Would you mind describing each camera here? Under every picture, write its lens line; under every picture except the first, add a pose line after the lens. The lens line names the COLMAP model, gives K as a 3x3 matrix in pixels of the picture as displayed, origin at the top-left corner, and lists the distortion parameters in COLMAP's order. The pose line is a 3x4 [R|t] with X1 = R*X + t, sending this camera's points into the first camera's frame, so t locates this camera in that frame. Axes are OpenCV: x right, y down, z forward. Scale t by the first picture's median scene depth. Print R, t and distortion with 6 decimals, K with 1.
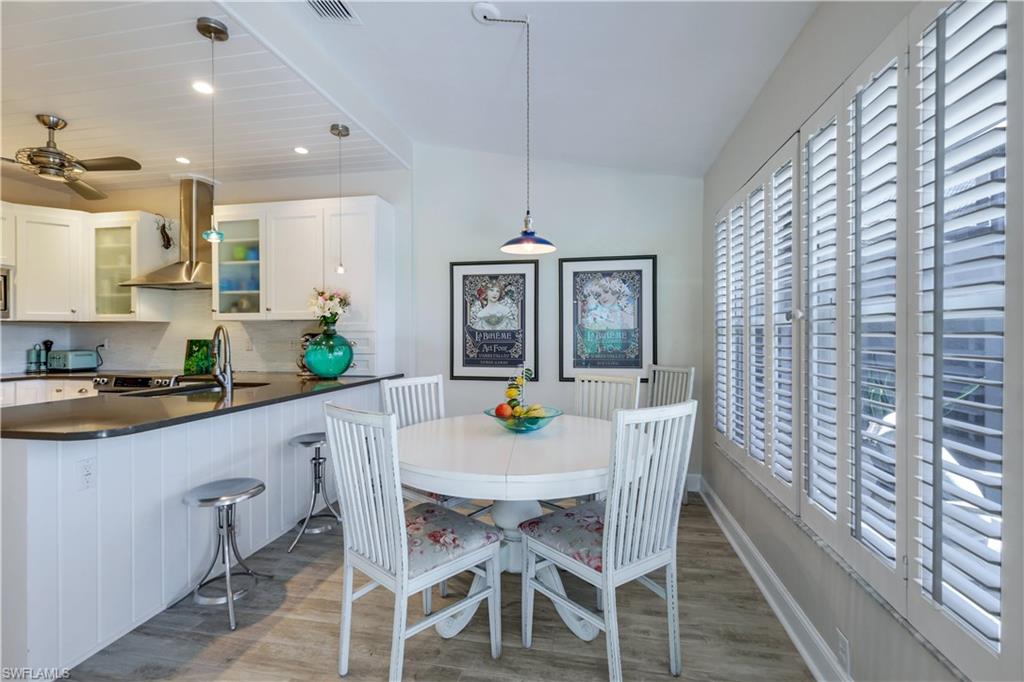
lens RADIAL K [[457.1, 0, 509.4], [0, 457.1, 335.4], [0, 0, 1]] dist [0.001058, 0.000561]
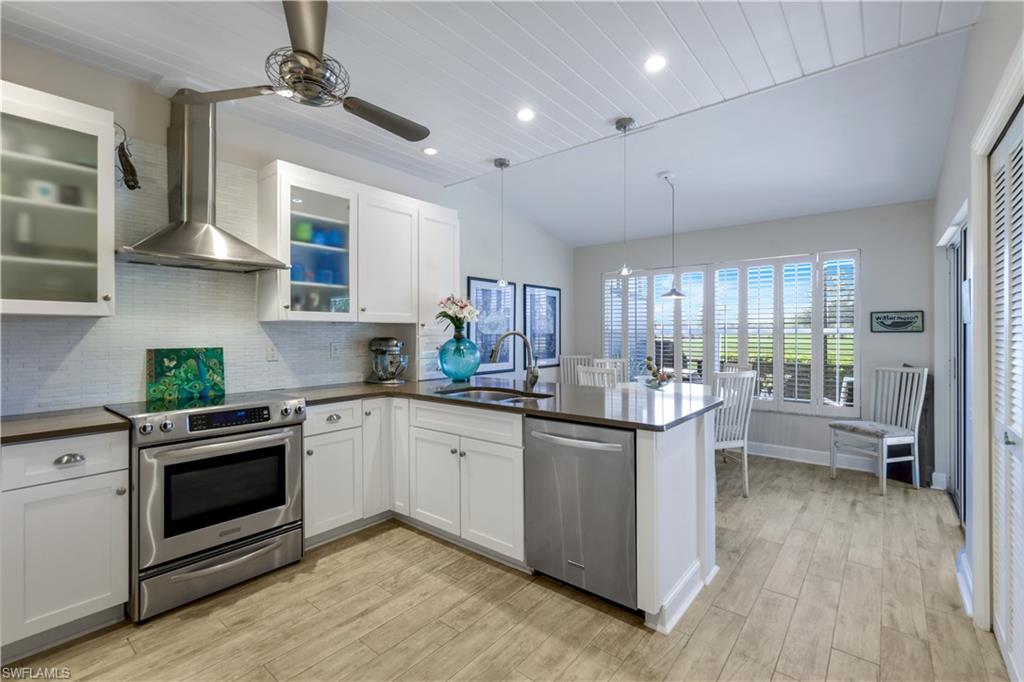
lens RADIAL K [[457.1, 0, 509.4], [0, 457.1, 335.4], [0, 0, 1]] dist [0.001058, 0.000561]
pose [[0.475528, -0.003287, 0.879694, -1.110965], [-0.002100, 0.999986, 0.004872, -0.013686], [-0.879698, -0.004164, 0.475514, 0.346155]]
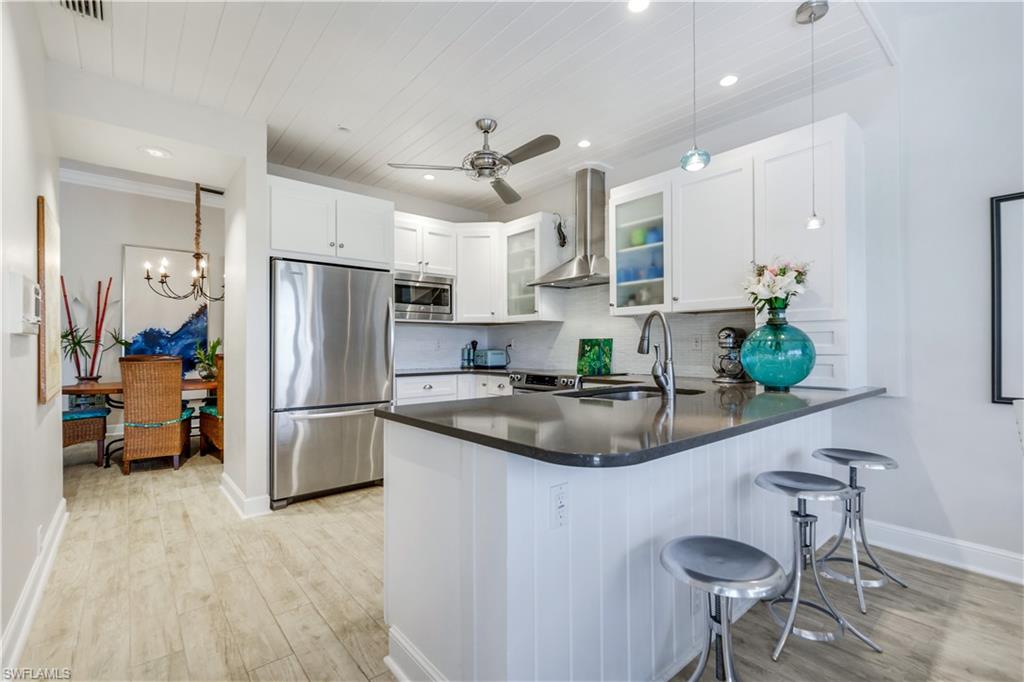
lens RADIAL K [[455.3, 0, 514.3], [0, 455.3, 340.9], [0, 0, 1]] dist [0.001167, 0.000836]
pose [[0.783482, -0.005014, -0.621394, -0.240255], [-0.000409, 0.999963, -0.008585, 0.024128], [0.621414, 0.006980, 0.783451, 0.180972]]
